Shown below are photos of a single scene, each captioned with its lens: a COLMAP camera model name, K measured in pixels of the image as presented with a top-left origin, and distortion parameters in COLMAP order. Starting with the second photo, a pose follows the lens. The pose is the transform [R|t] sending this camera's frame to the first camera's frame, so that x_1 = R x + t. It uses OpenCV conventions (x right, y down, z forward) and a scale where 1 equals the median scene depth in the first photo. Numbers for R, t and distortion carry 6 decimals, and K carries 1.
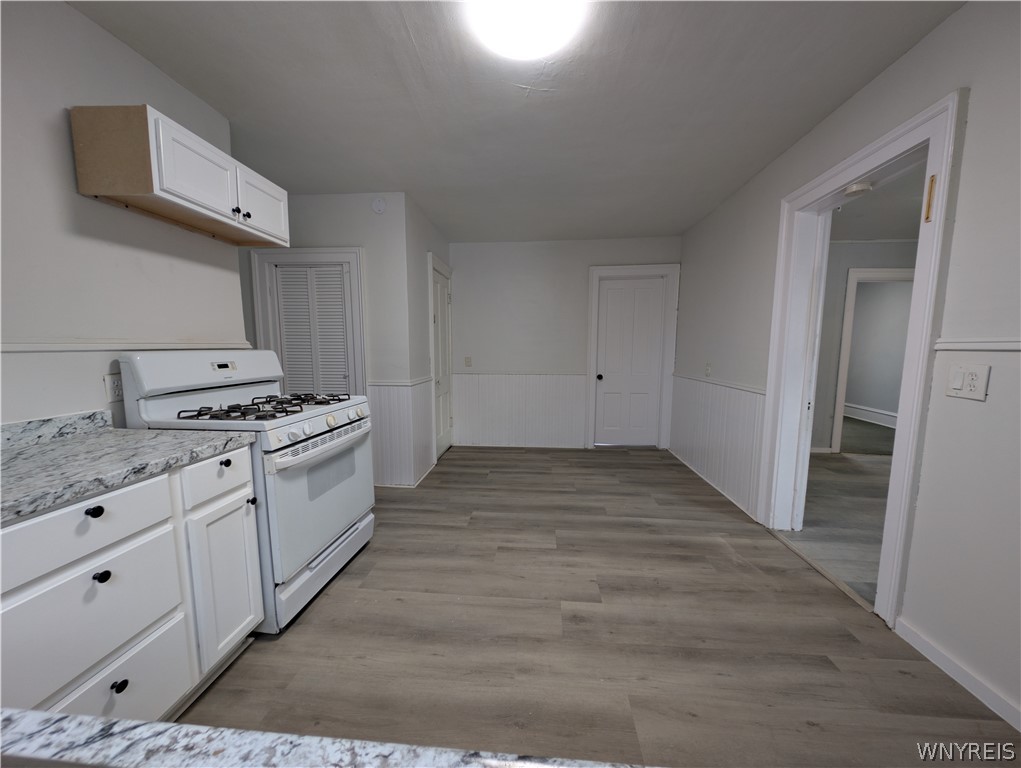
lens RADIAL K [[362.1, 0, 510.2], [0, 362.1, 386.3], [0, 0, 1]] dist [0.016334, -0.007997]
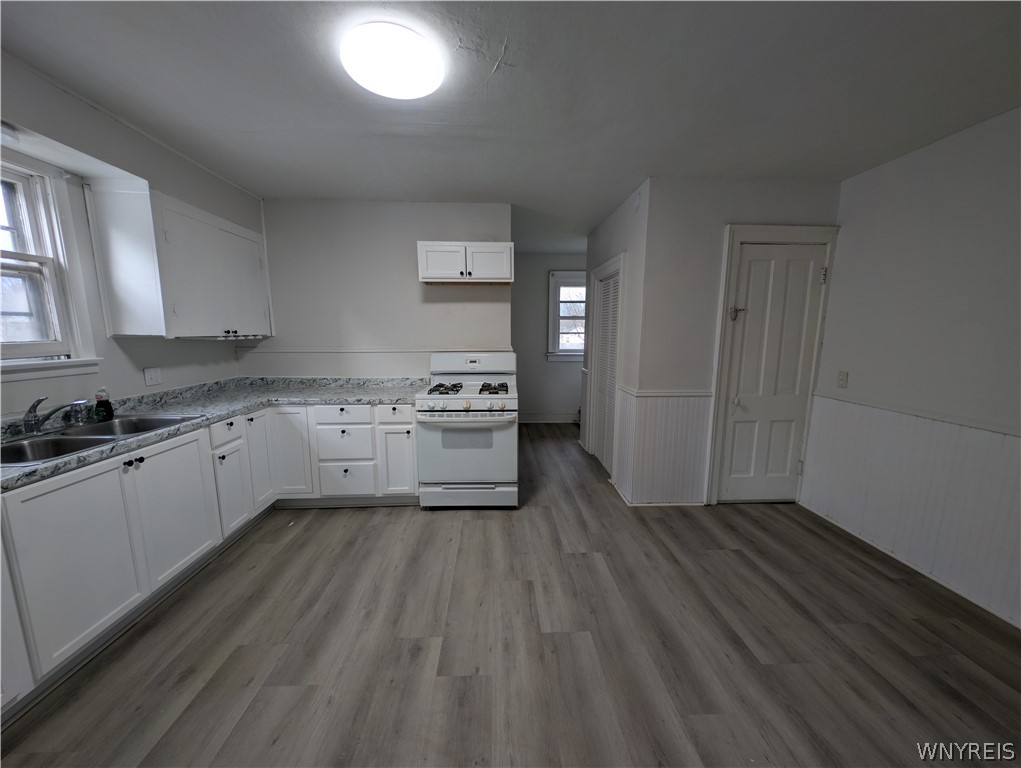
lens RADIAL K [[362.1, 0, 510.2], [0, 362.1, 386.3], [0, 0, 1]] dist [0.016334, -0.007997]
pose [[0.133388, 0.151271, -0.979451, 0.823545], [-0.106272, 0.984768, 0.137619, -0.170881], [0.985350, 0.085732, 0.147432, 0.804092]]
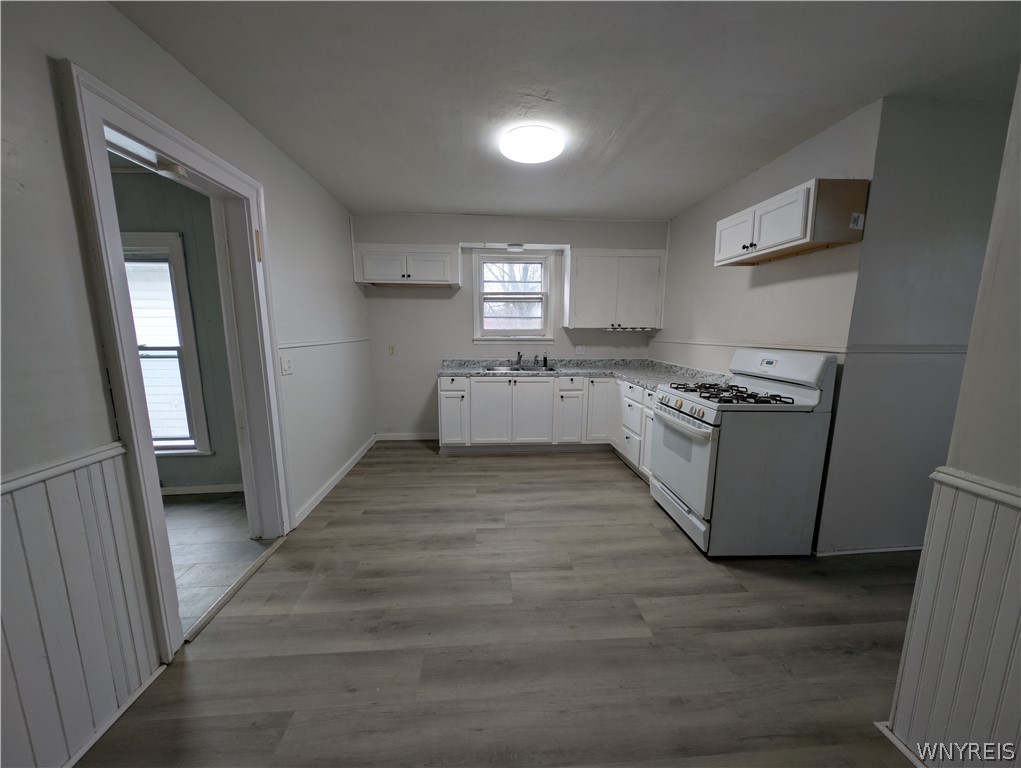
lens RADIAL K [[362.1, 0, 510.2], [0, 362.1, 386.3], [0, 0, 1]] dist [0.016334, -0.007997]
pose [[-0.987549, 0.022306, -0.155721, 0.268624], [-0.018976, 0.965775, 0.258688, -0.250193], [0.156162, 0.258422, -0.953327, 1.813117]]
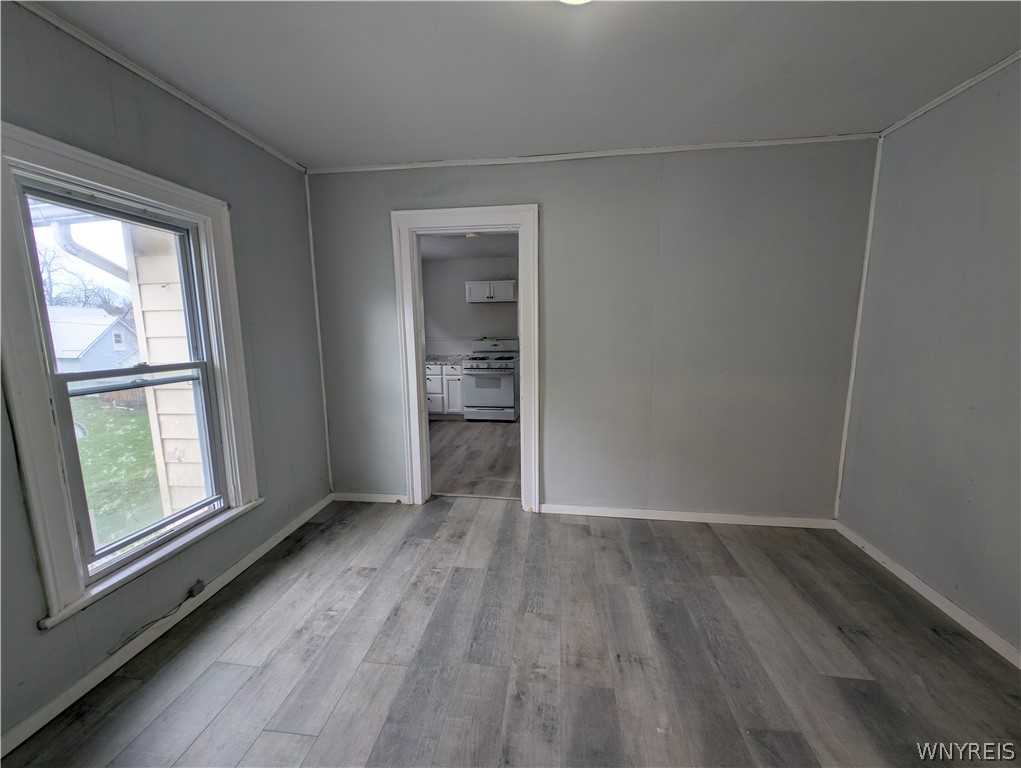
lens RADIAL K [[384.8, 0, 510.2], [0, 384.8, 386.0], [0, 0, 1]] dist [0.015148, -0.009463]
pose [[-0.040749, 0.139363, -0.989403, 2.184773], [-0.096412, 0.985056, 0.142721, -0.168702], [0.994507, 0.101206, -0.026704, 1.080991]]
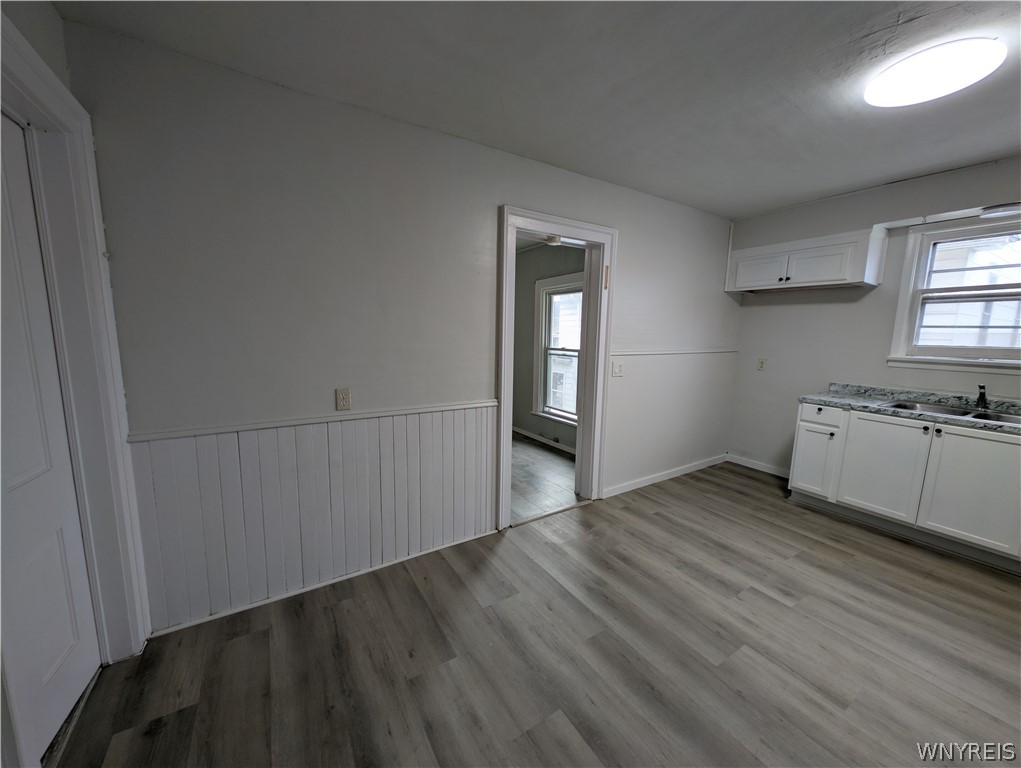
lens RADIAL K [[384.8, 0, 510.2], [0, 384.8, 386.0], [0, 0, 1]] dist [0.015148, -0.009463]
pose [[-0.605160, -0.123765, 0.786425, -0.143908], [0.066232, 0.976590, 0.204658, -0.273871], [-0.793344, 0.175938, -0.582796, 1.813790]]
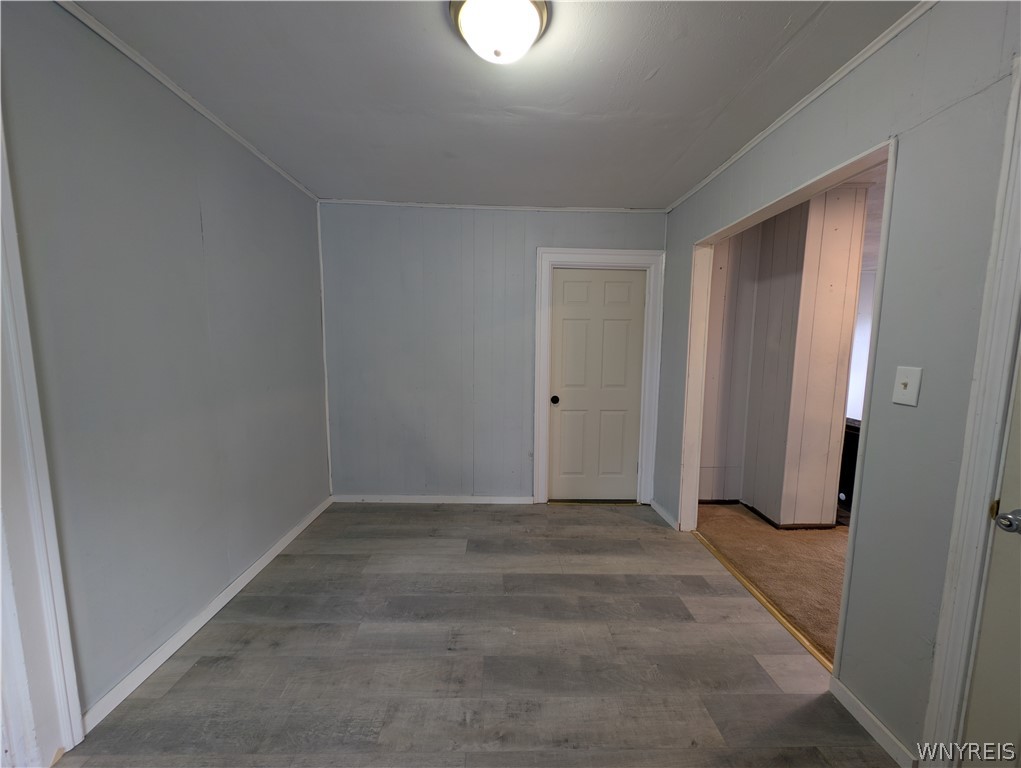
lens RADIAL K [[384.8, 0, 510.2], [0, 384.8, 386.0], [0, 0, 1]] dist [0.015148, -0.009463]
pose [[0.993524, -0.010961, 0.113090, 1.532741], [0.010457, 0.999933, 0.005046, -0.112929], [-0.113138, -0.003831, 0.993572, 0.502118]]
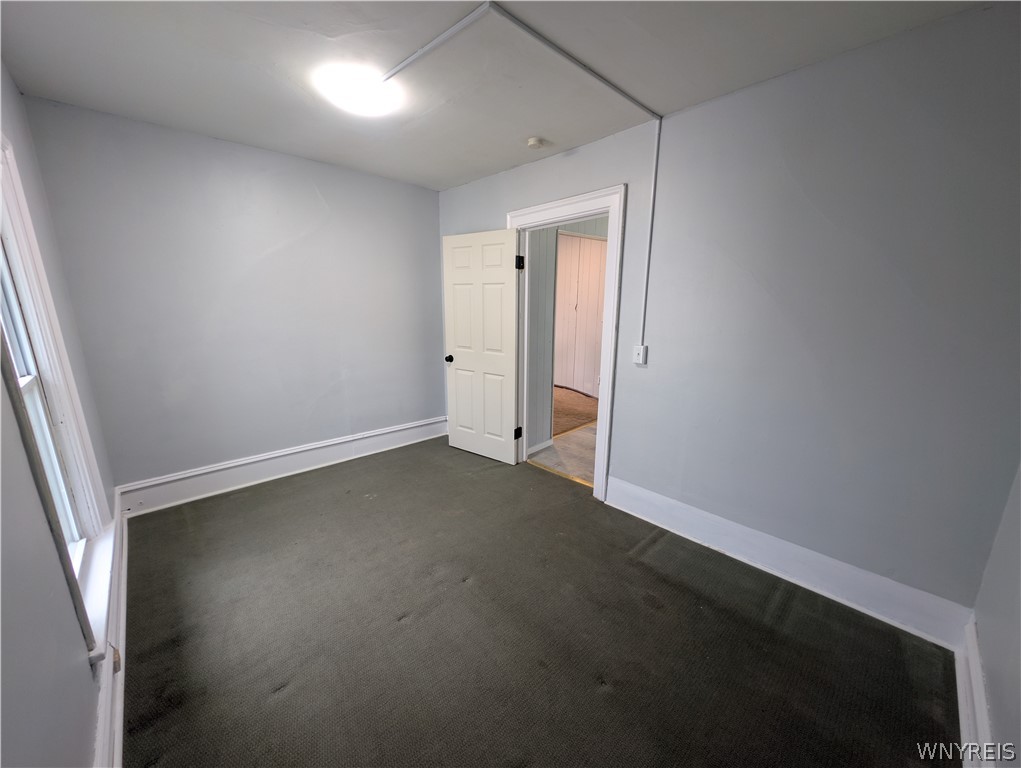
lens RADIAL K [[384.8, 0, 510.2], [0, 384.8, 386.0], [0, 0, 1]] dist [0.015148, -0.009463]
pose [[-0.742093, -0.157412, 0.651552, 1.228186], [0.069434, 0.948753, 0.308297, -0.462785], [-0.666691, 0.274025, -0.693133, 3.182645]]
